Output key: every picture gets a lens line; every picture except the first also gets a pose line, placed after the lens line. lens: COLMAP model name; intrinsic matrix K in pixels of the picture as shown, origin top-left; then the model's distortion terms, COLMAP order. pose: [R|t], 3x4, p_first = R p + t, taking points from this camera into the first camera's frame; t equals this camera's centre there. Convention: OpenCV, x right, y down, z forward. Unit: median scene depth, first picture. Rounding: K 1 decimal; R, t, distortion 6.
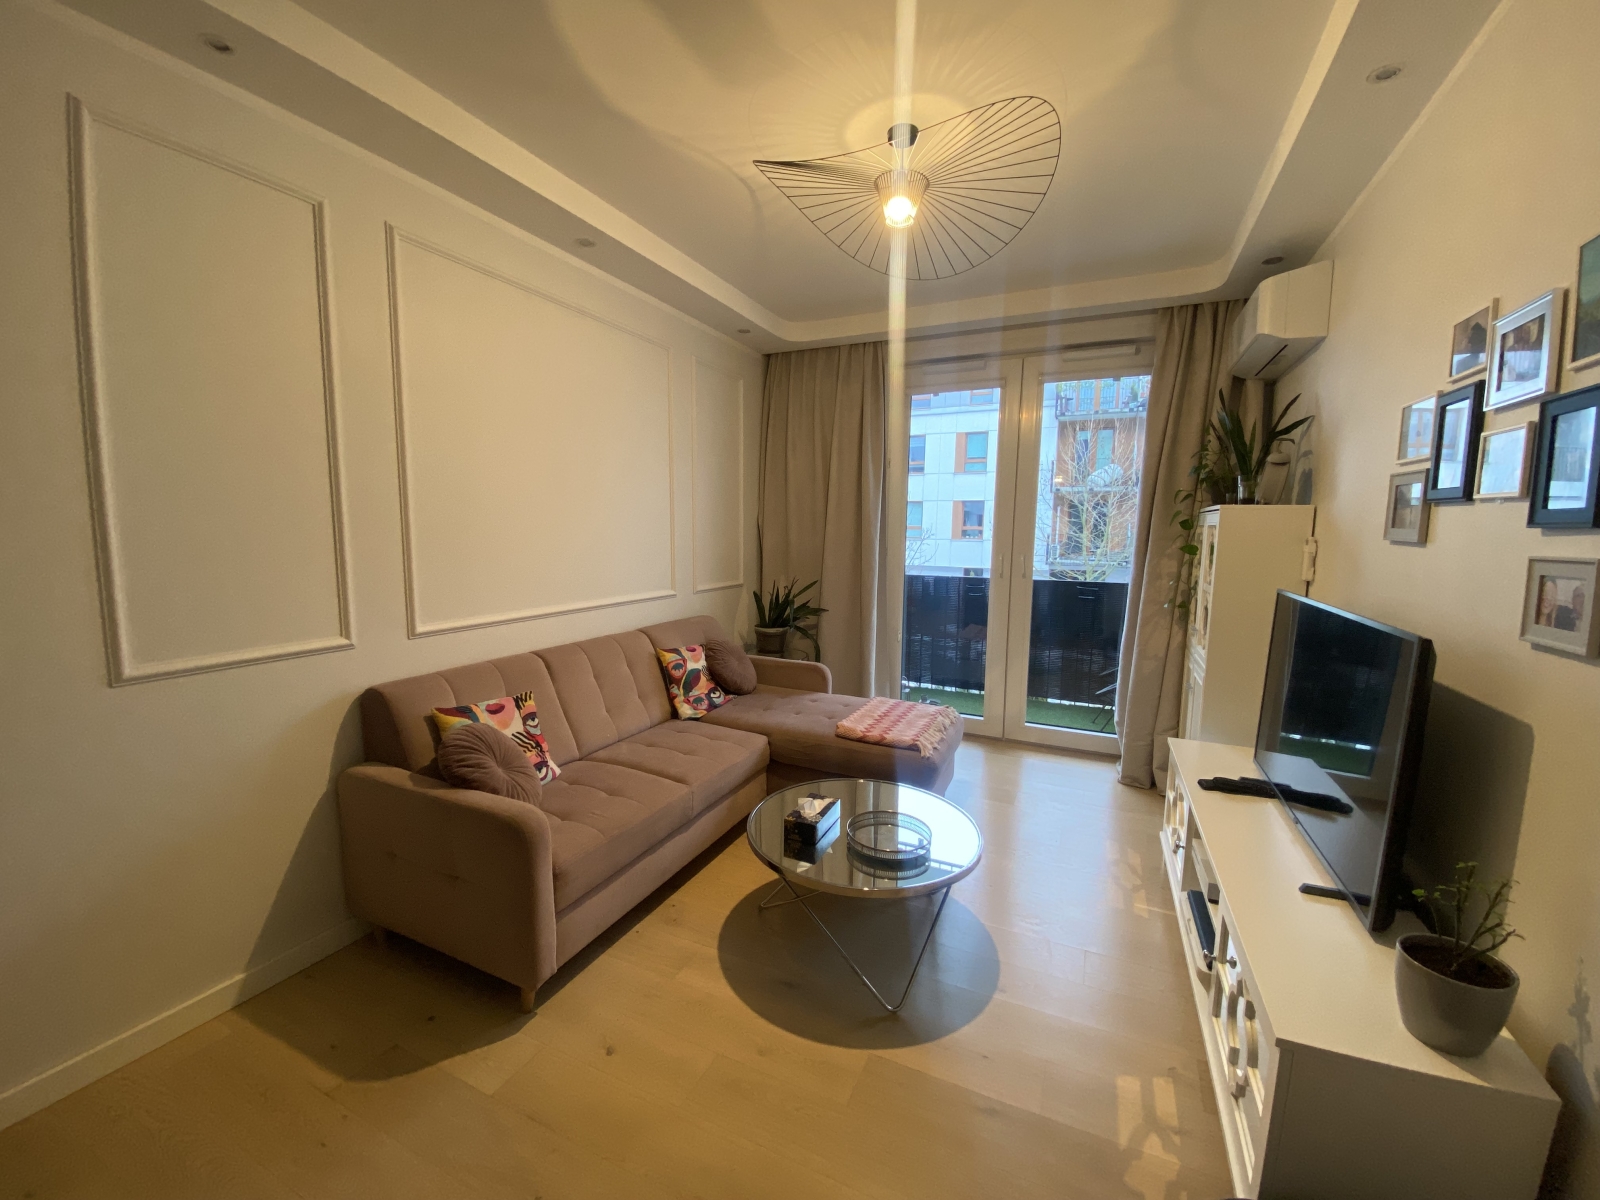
lens RADIAL K [[647.7, 0, 800.0], [0, 647.7, 600.0], [0, 0, 1]] dist [-0.001533, -0.000164]
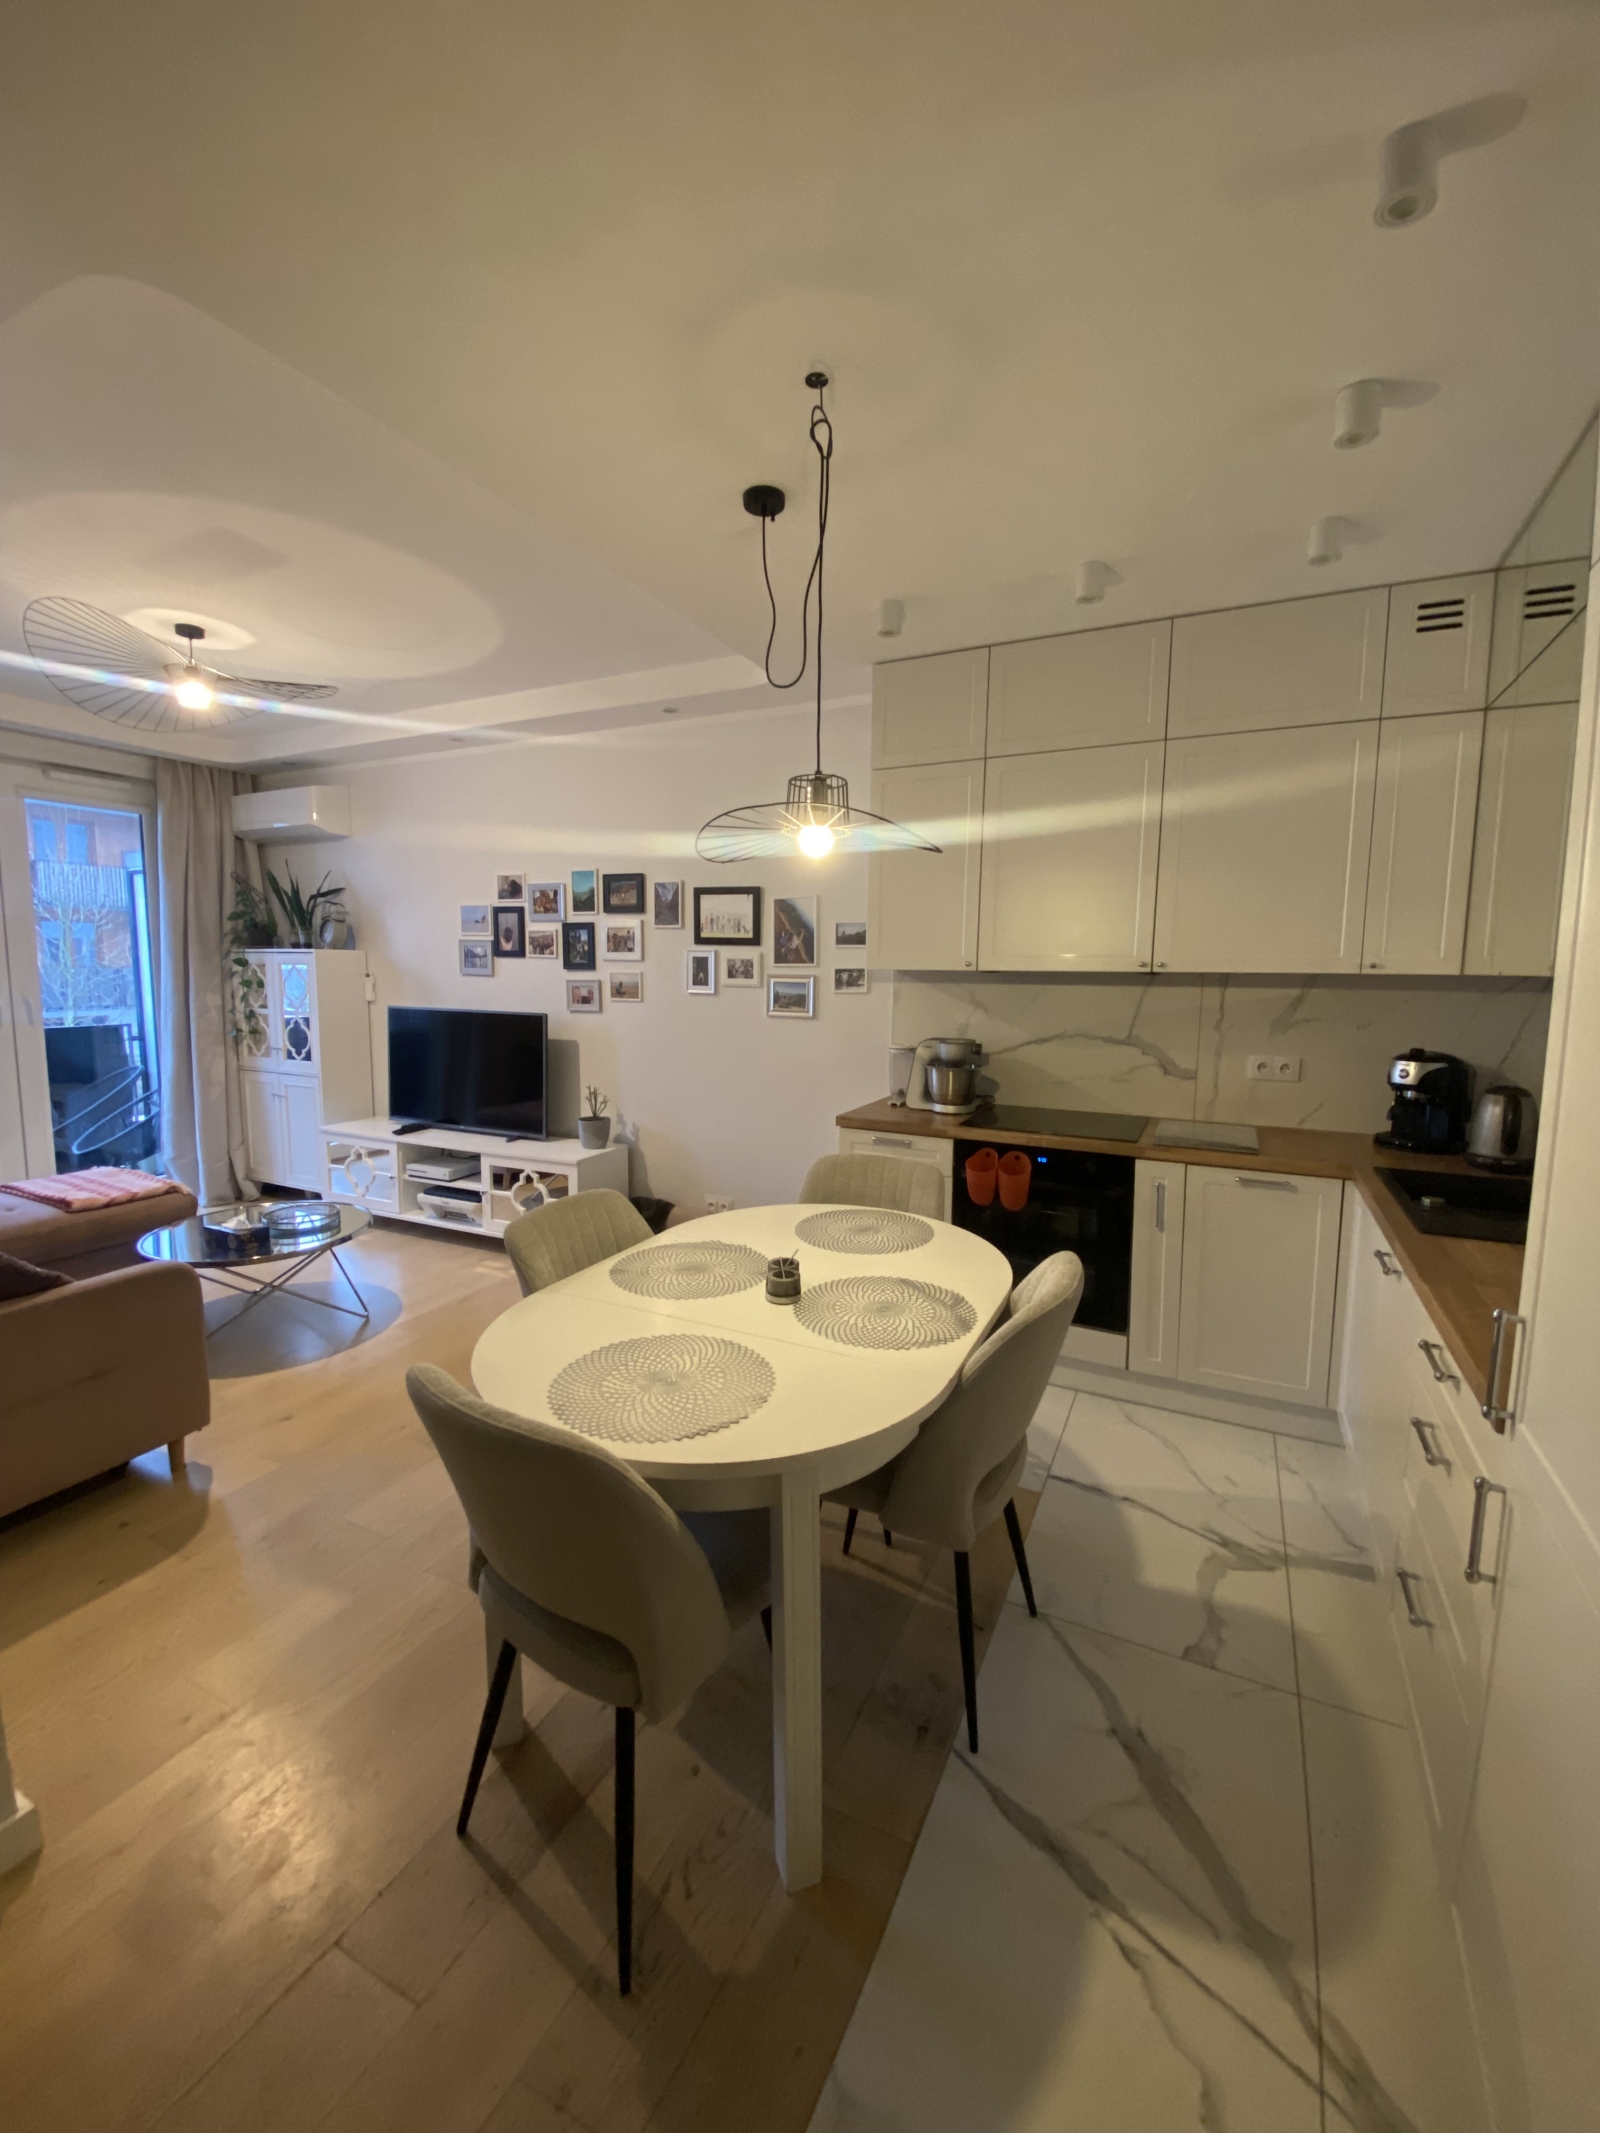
lens RADIAL K [[863.5, 0, 800.0], [0, 863.5, 1066.5], [0, 0, 1]] dist [-0.001533, -0.000164]
pose [[0.031810, -0.134287, 0.990432, -1.048916], [0.107062, 0.985690, 0.130205, -0.032658], [-0.993743, 0.101896, 0.045731, -0.041449]]
